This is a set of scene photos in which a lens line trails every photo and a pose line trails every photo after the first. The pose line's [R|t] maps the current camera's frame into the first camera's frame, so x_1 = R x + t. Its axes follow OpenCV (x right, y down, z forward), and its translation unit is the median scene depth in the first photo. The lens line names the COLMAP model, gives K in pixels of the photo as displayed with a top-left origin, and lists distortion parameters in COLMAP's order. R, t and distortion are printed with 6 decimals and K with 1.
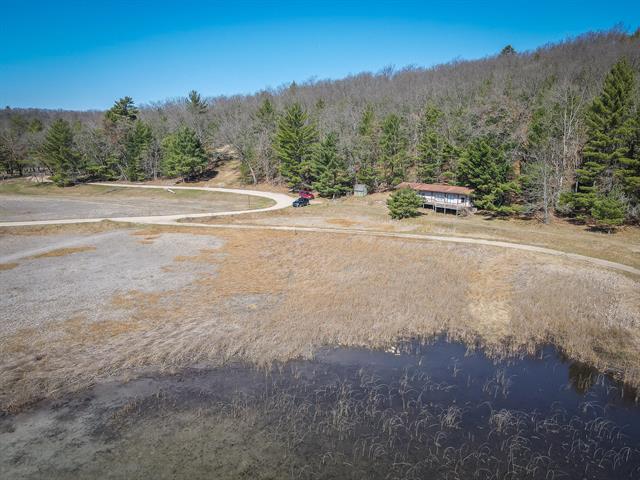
lens RADIAL K [[465.7, 0, 314.5], [0, 465.7, 240.2], [0, 0, 1]] dist [0.028275, 0.006454]
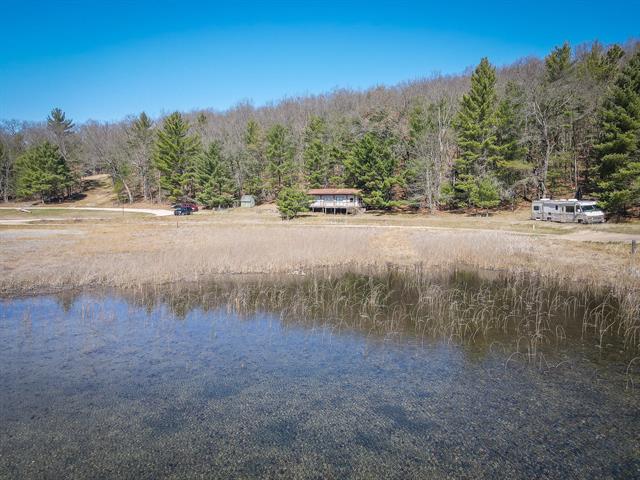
lens RADIAL K [[465.7, 0, 311.1], [0, 465.7, 245.7], [0, 0, 1]] dist [0.028275, 0.006454]
pose [[0.972212, -0.023517, 0.232919, -0.000333], [0.047309, 0.994150, -0.097097, 0.084178], [-0.229273, 0.105418, 0.967637, 0.056562]]
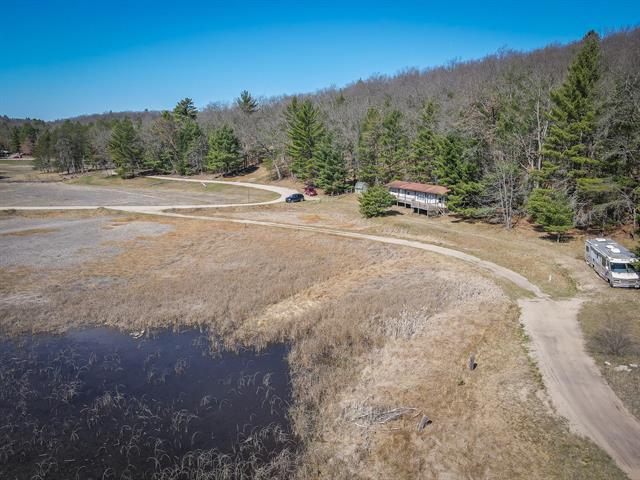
lens RADIAL K [[465.7, 0, 313.1], [0, 465.7, 236.6], [0, 0, 1]] dist [0.028275, 0.006454]
pose [[0.968991, 0.051487, -0.241673, 0.247759], [-0.052440, 0.998621, 0.002492, -0.002256], [0.241468, 0.010259, 0.970355, 0.025208]]
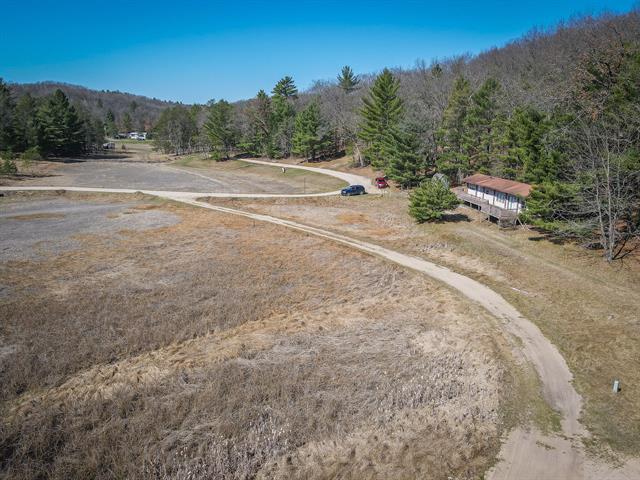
lens RADIAL K [[465.7, 0, 315.8], [0, 465.7, 241.5], [0, 0, 1]] dist [0.028275, 0.006454]
pose [[0.847528, 0.134259, -0.513488, 0.341931], [-0.114295, 0.990946, 0.070449, -0.040323], [0.518297, -0.001019, 0.855200, 0.238225]]
